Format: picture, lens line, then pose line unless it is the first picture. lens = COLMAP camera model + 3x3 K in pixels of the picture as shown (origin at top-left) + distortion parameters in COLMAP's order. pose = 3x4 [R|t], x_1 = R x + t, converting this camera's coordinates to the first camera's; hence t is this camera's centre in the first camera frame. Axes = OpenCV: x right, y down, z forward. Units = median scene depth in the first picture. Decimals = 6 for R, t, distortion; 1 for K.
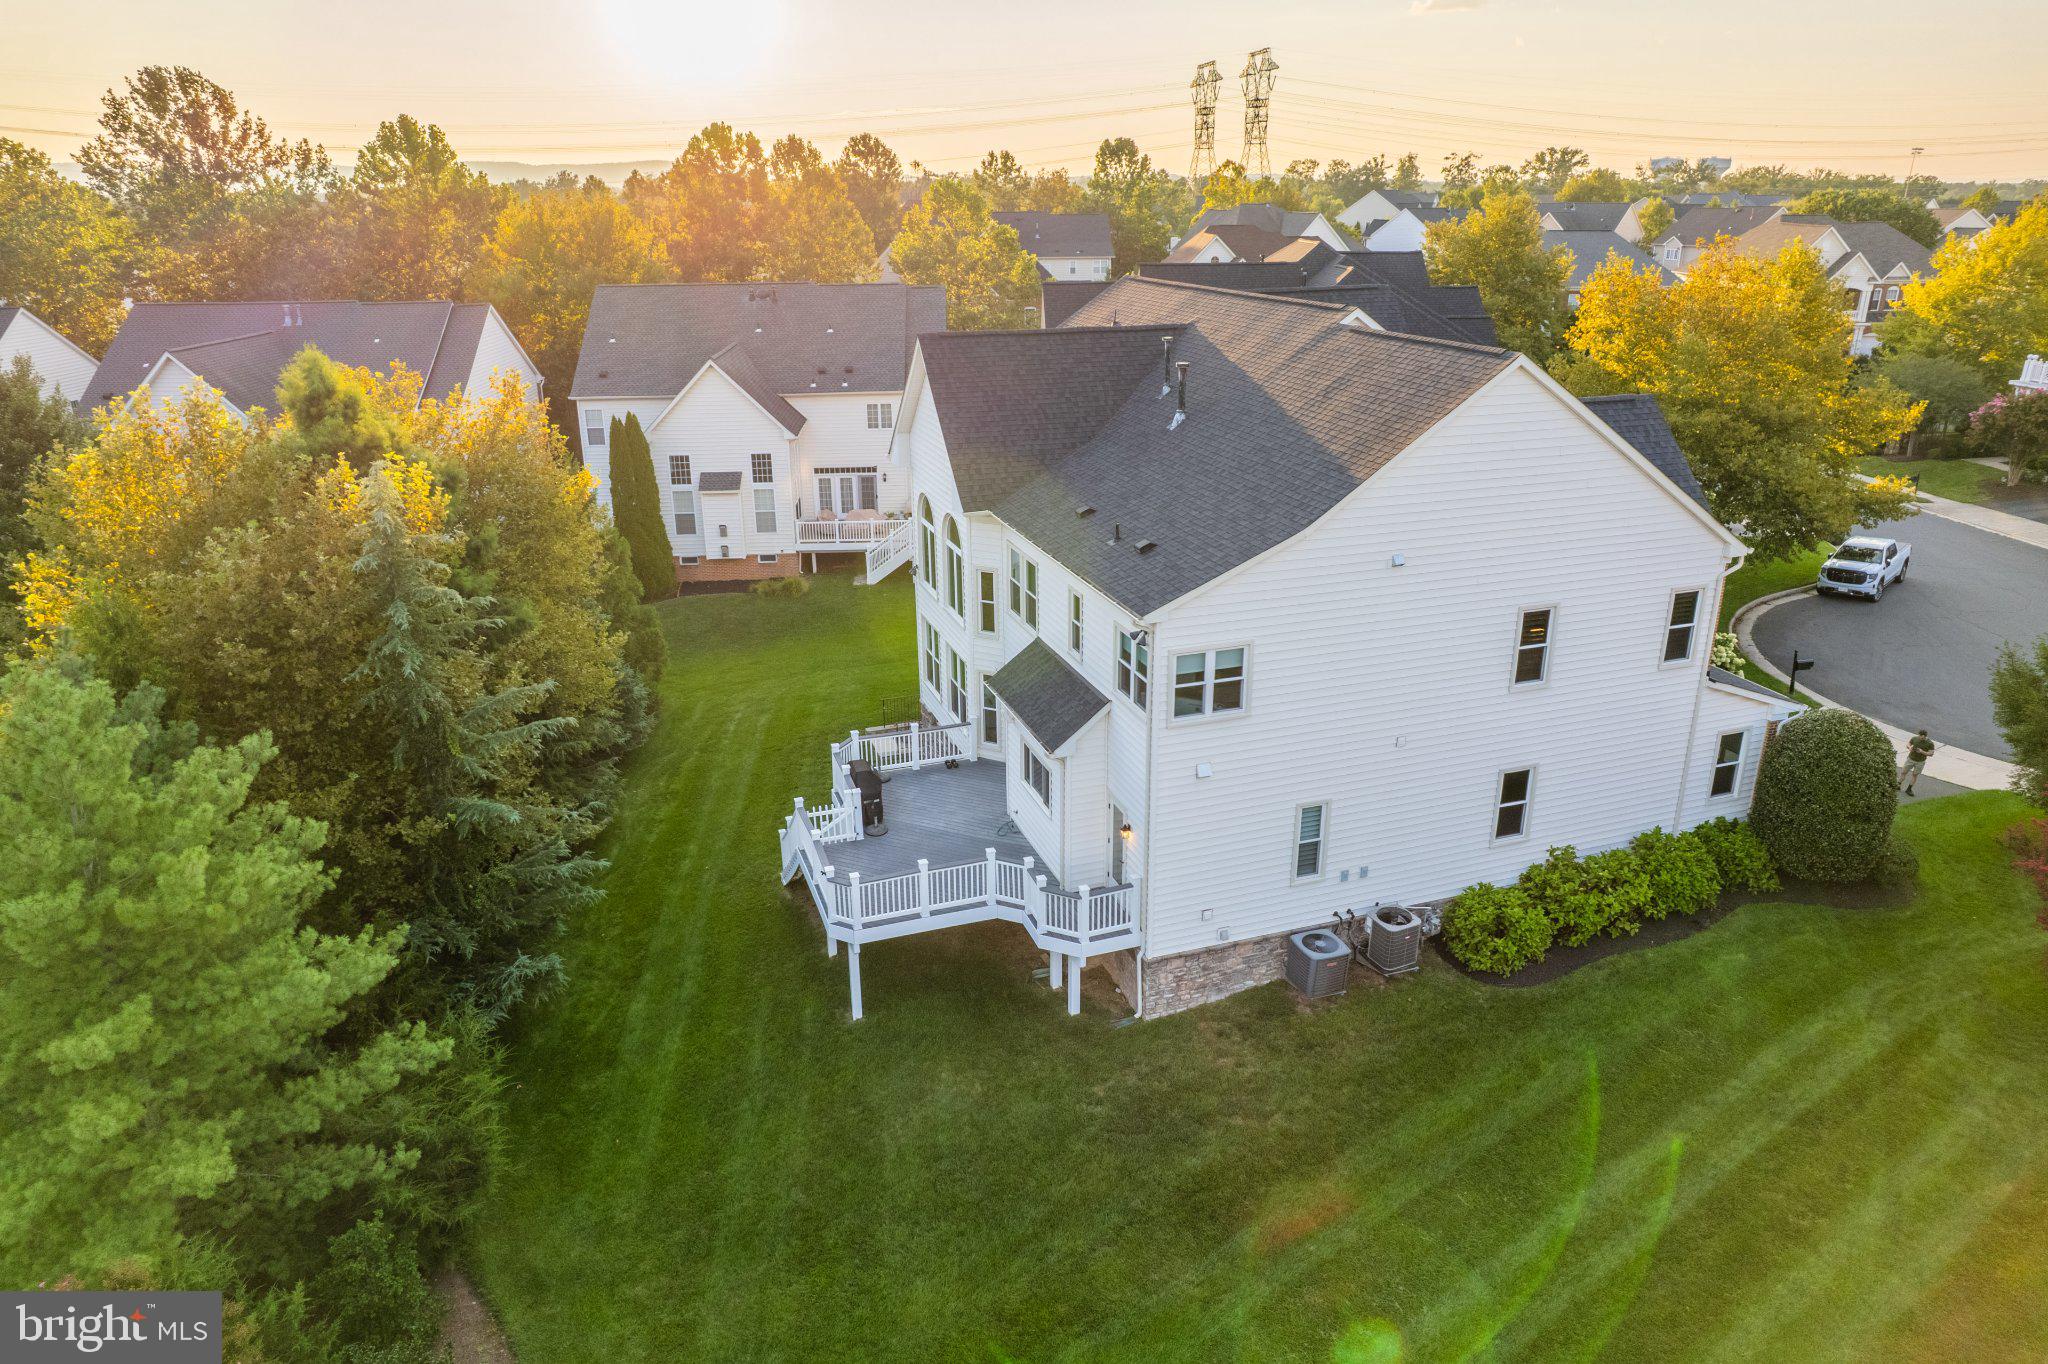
lens RADIAL K [[1306.6, 0, 1019.4], [0, 1306.6, 682.6], [0, 0, 1]] dist [-0.066888, 0.045411]
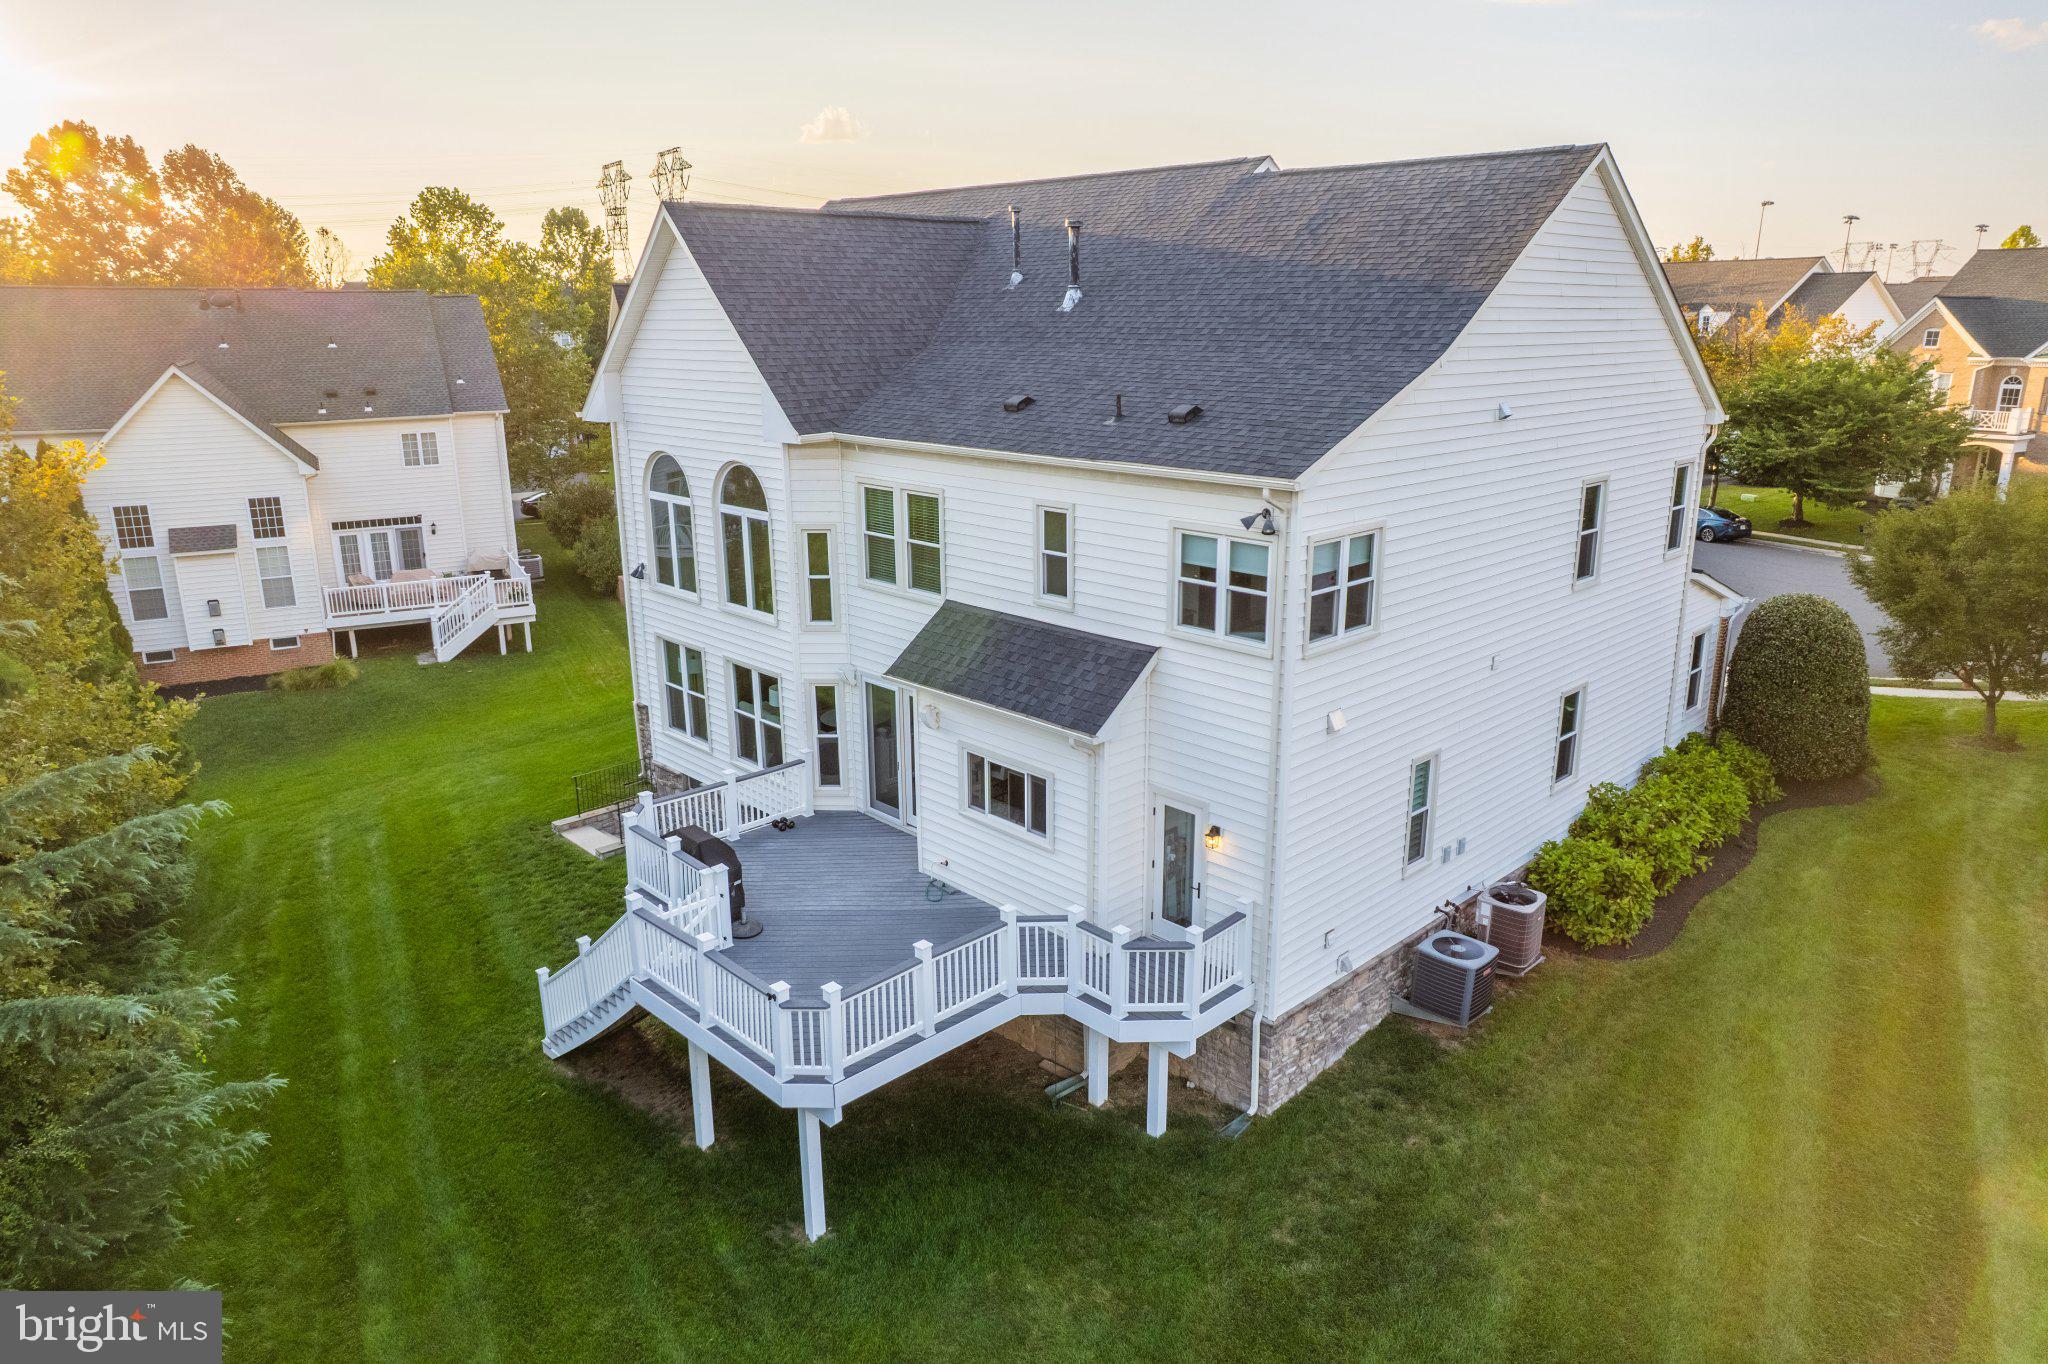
lens RADIAL K [[1311.1, 0, 1024.0], [0, 1311.1, 682.0], [0, 0, 1]] dist [-0.078458, 0.069462]
pose [[0.904149, -0.112400, 0.412167, -0.198066], [0.146928, 0.987729, -0.052949, 0.041260], [-0.401158, 0.108432, 0.909569, 0.307867]]
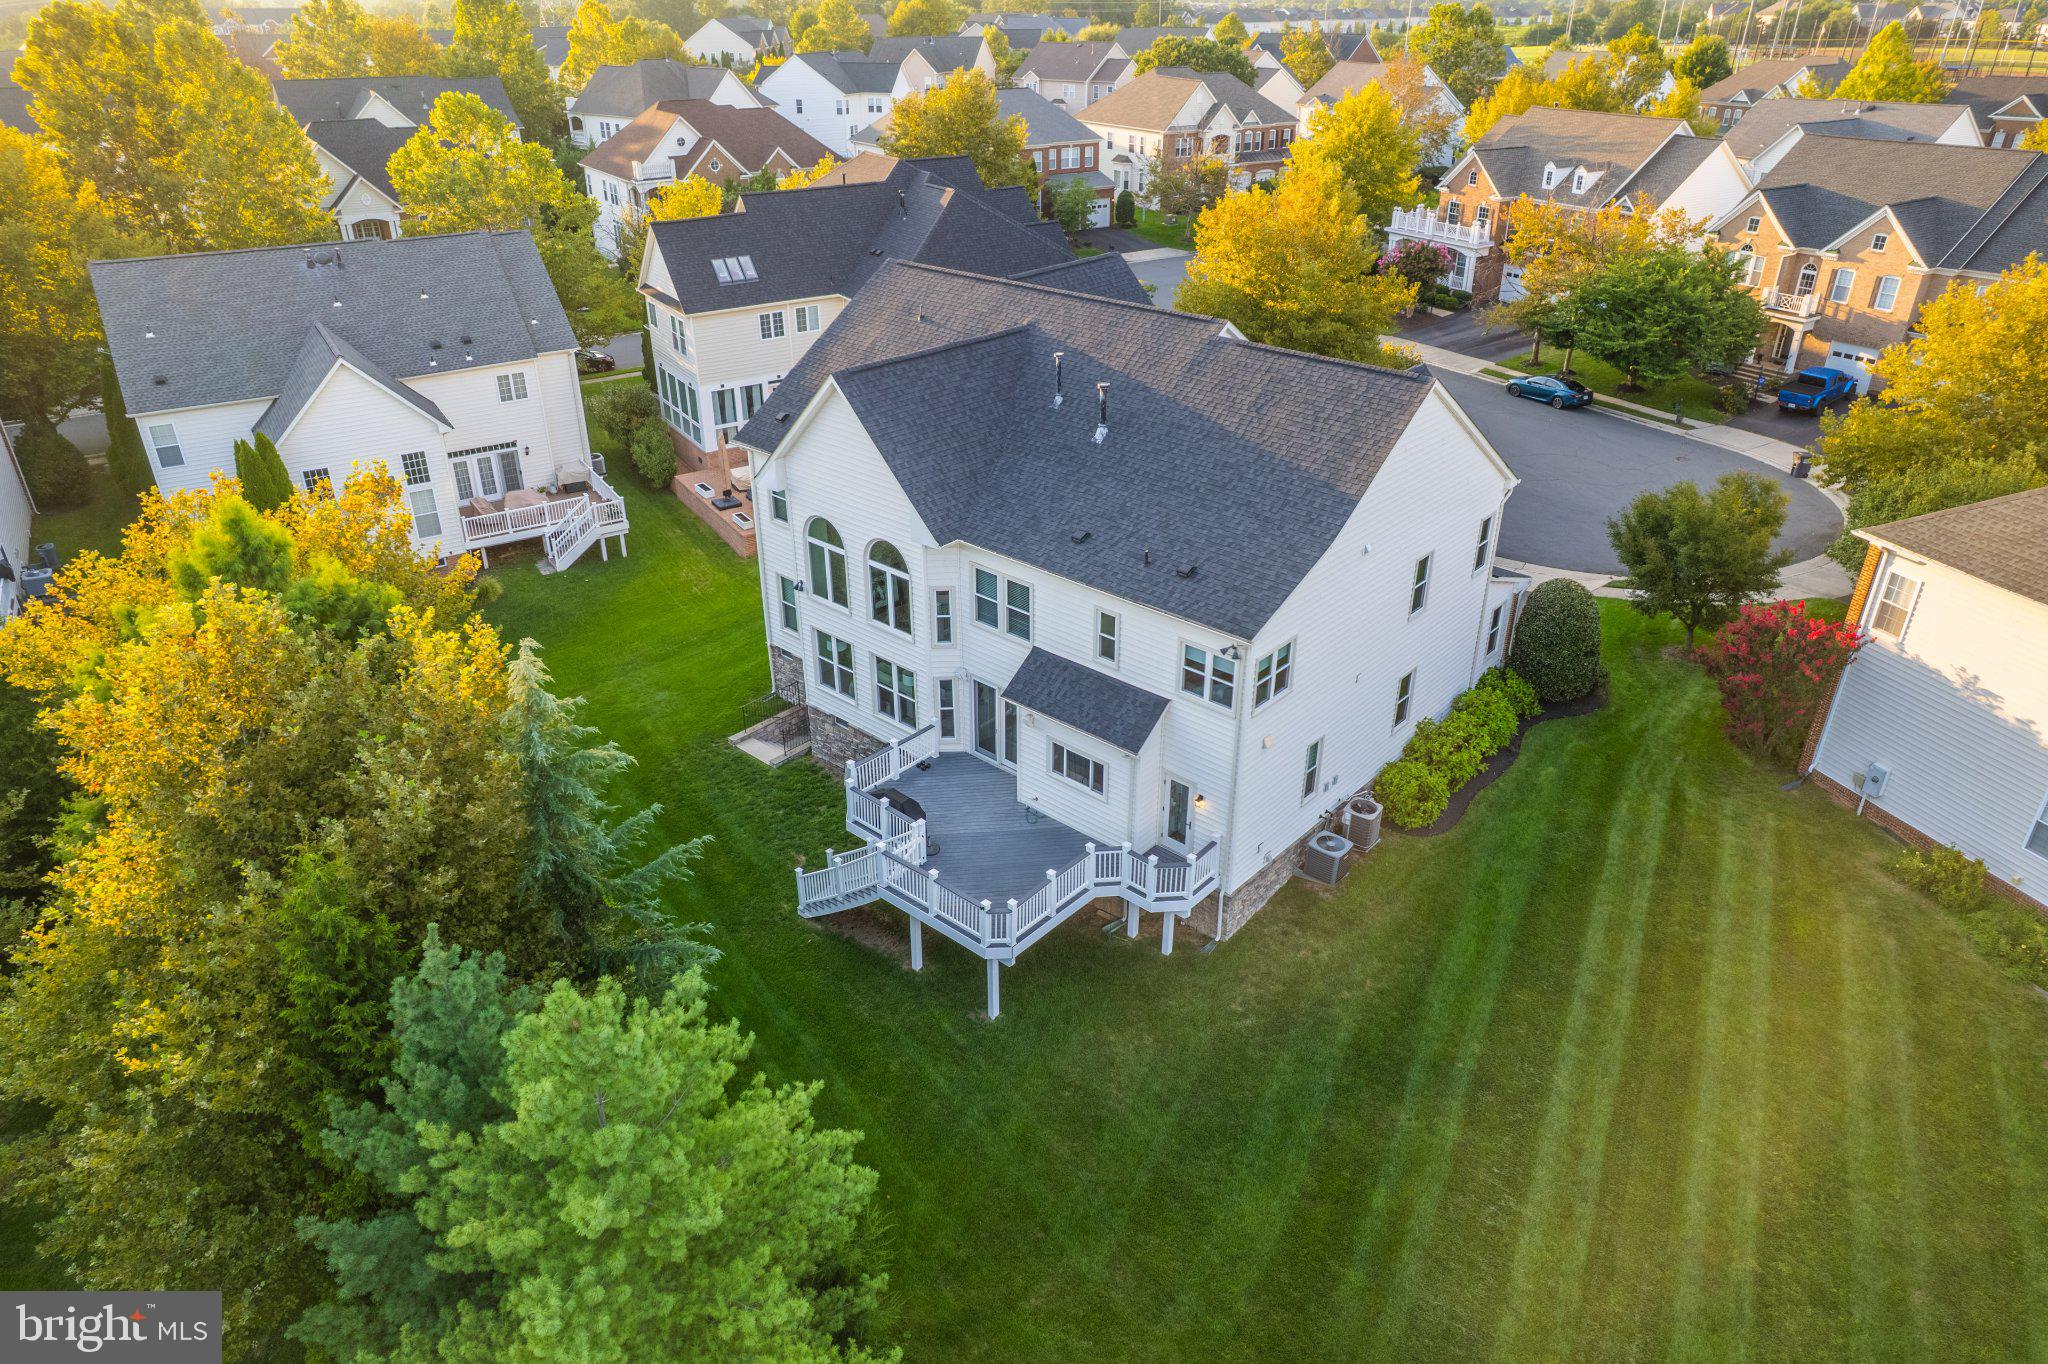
lens RADIAL K [[1306.6, 0, 1019.4], [0, 1306.6, 682.6], [0, 0, 1]] dist [-0.066888, 0.045411]
pose [[0.871557, -0.226877, 0.434643, -0.414714], [0.167407, 0.970924, 0.171118, -0.167619], [-0.460828, -0.076376, 0.884197, 0.006058]]
